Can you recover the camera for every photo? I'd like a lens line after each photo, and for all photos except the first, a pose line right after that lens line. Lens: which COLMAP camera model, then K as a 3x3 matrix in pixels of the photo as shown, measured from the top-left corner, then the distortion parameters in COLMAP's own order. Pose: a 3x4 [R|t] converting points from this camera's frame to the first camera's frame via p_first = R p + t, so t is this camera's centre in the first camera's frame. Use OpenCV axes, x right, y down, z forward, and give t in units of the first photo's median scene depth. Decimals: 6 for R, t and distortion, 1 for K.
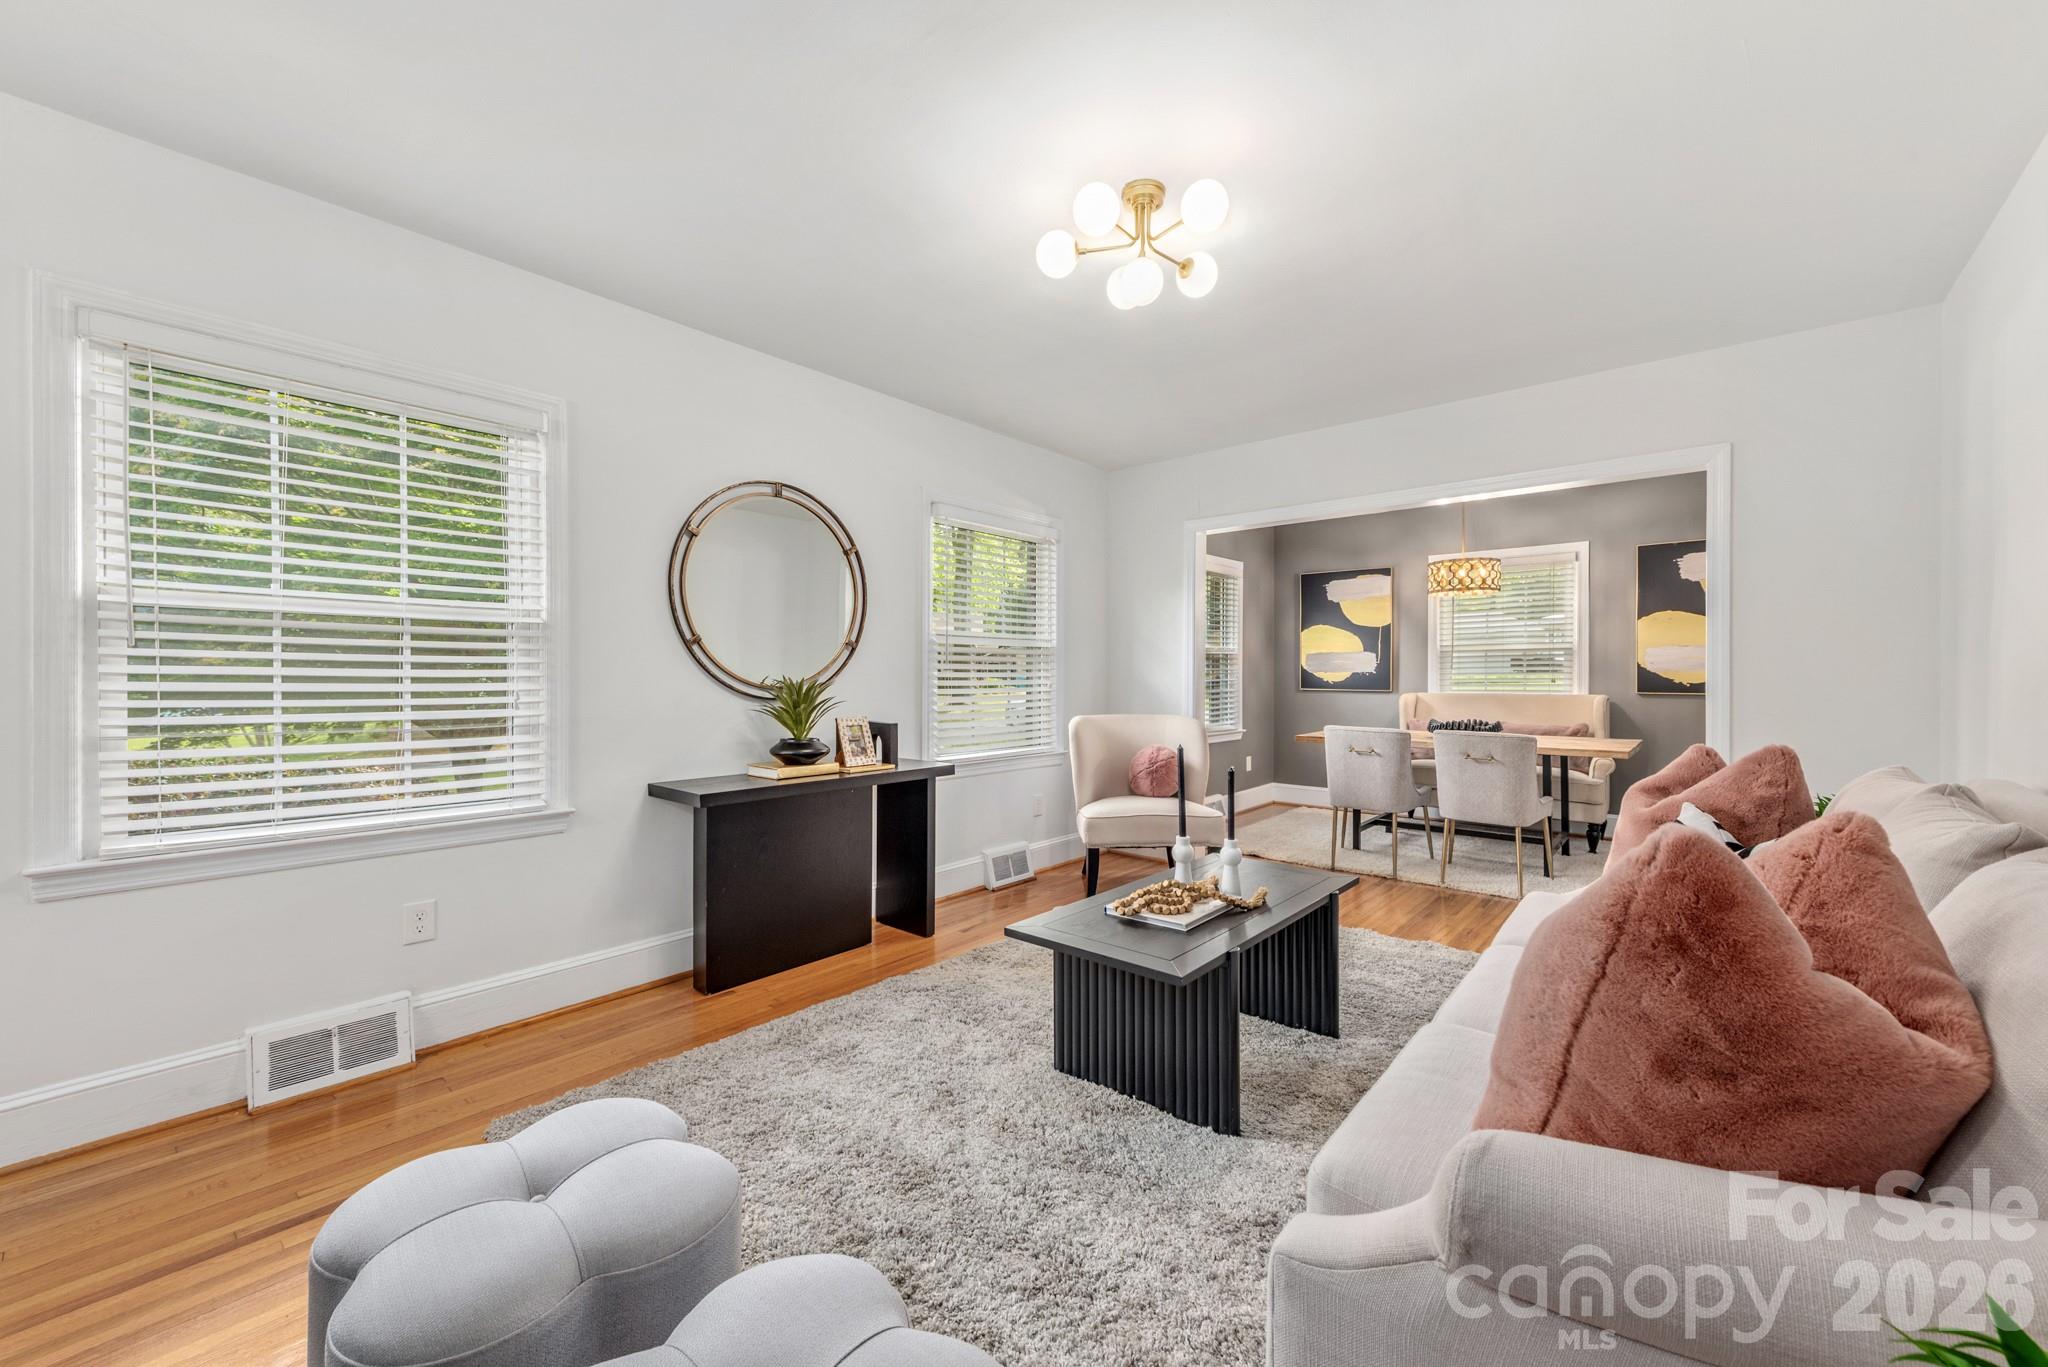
lens RADIAL K [[803.0, 0, 1035.1], [0, 803.0, 665.9], [0, 0, 1]] dist [0.009804, -0.002524]
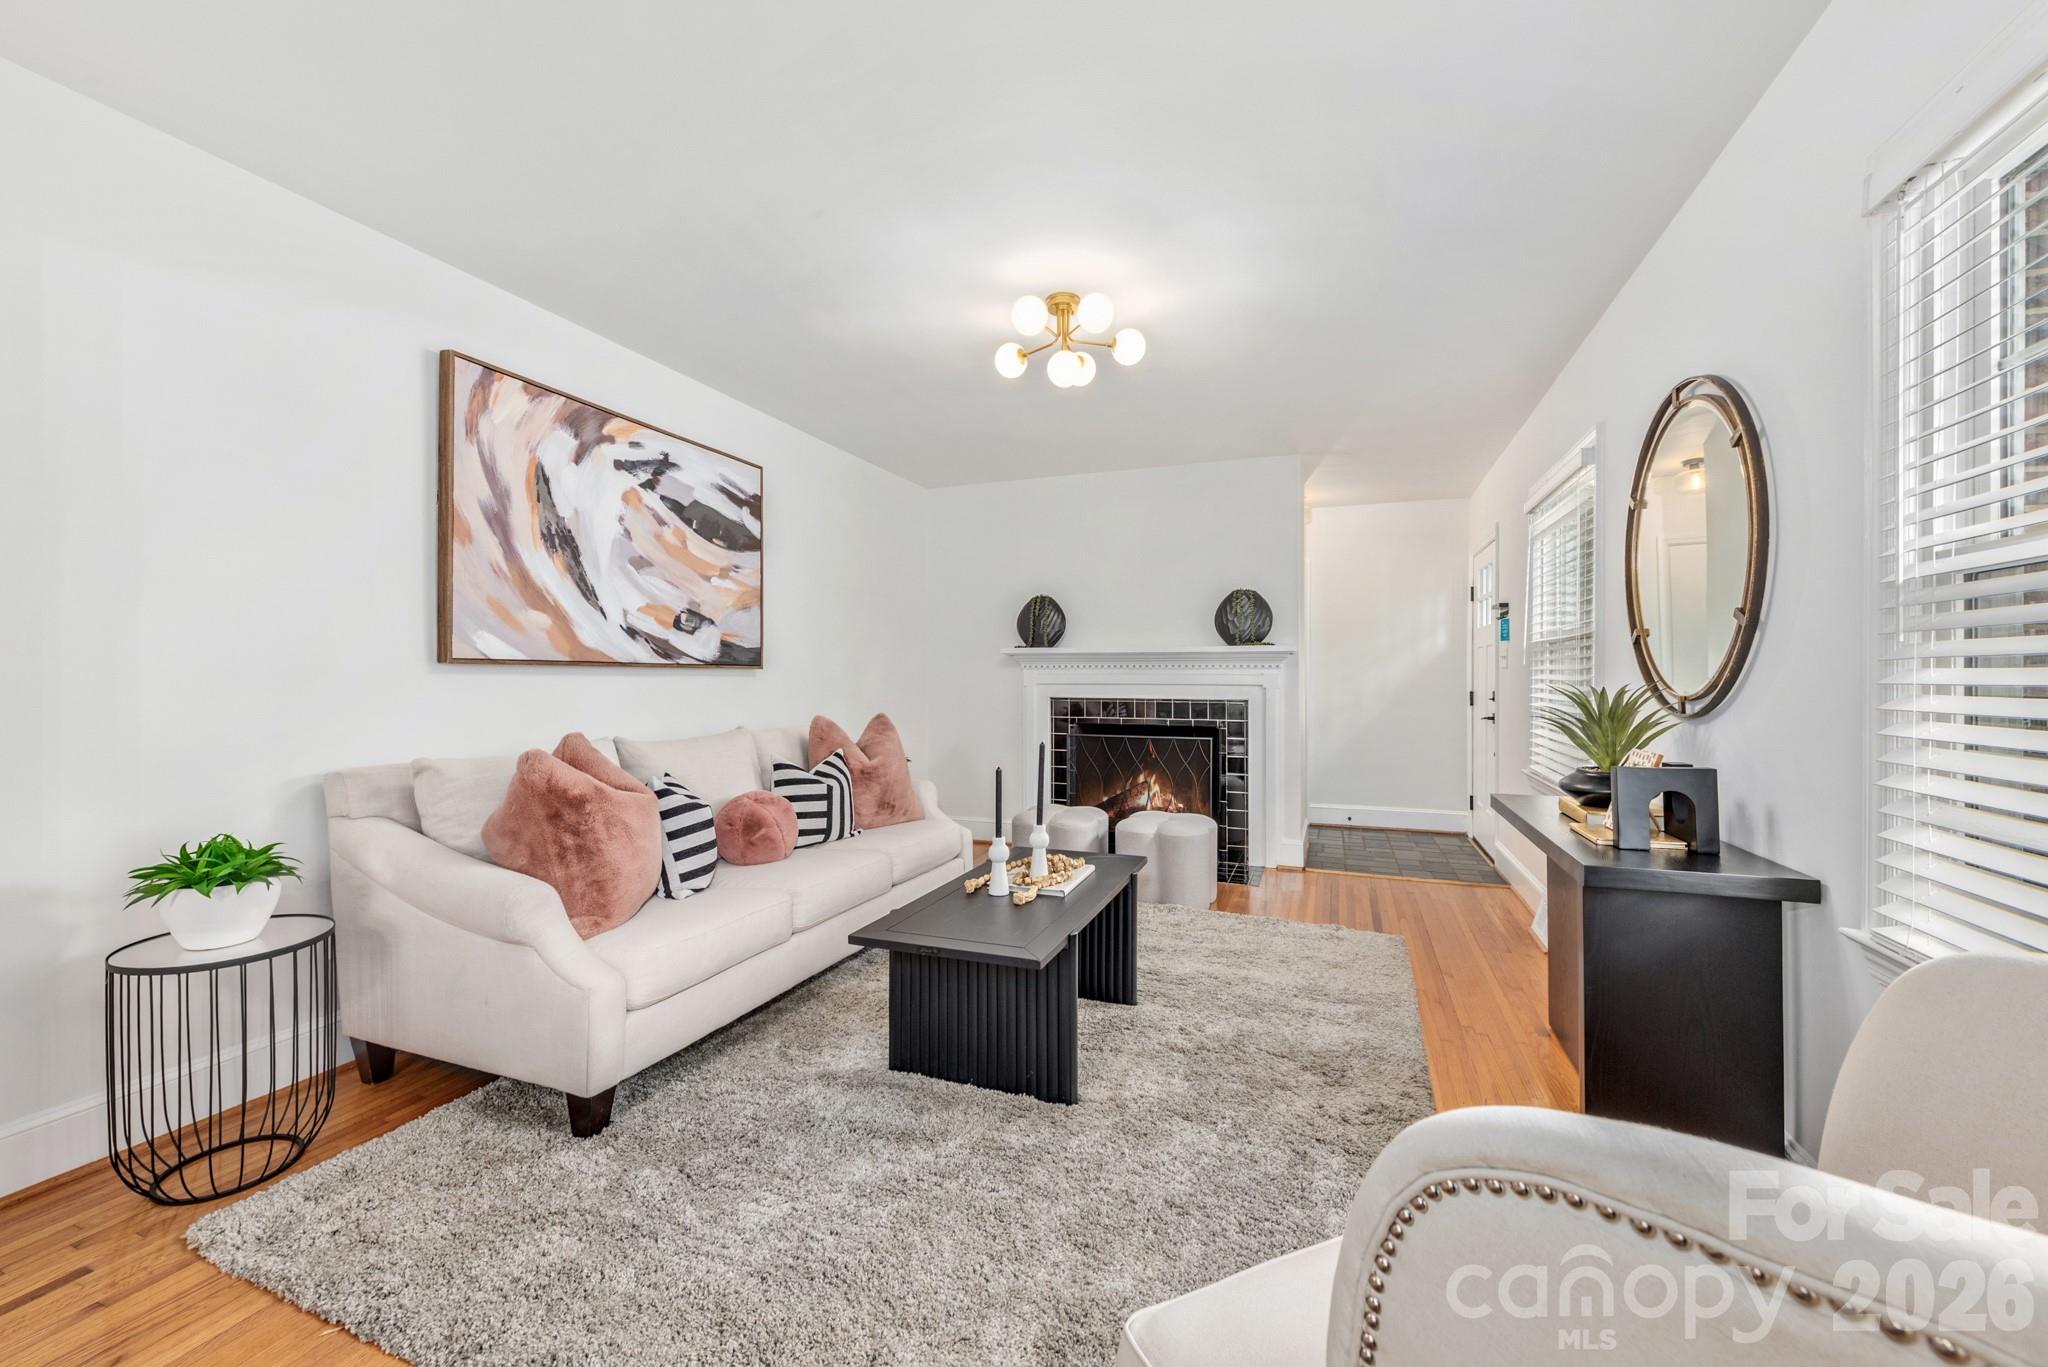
lens RADIAL K [[803.0, 0, 1033.4], [0, 803.0, 677.4], [0, 0, 1]] dist [0.009804, -0.002524]
pose [[-0.944376, -0.006264, -0.328809, 0.392312], [-0.002357, 0.999922, -0.012281, 0.018640], [0.328861, -0.010823, -0.944316, 1.463432]]
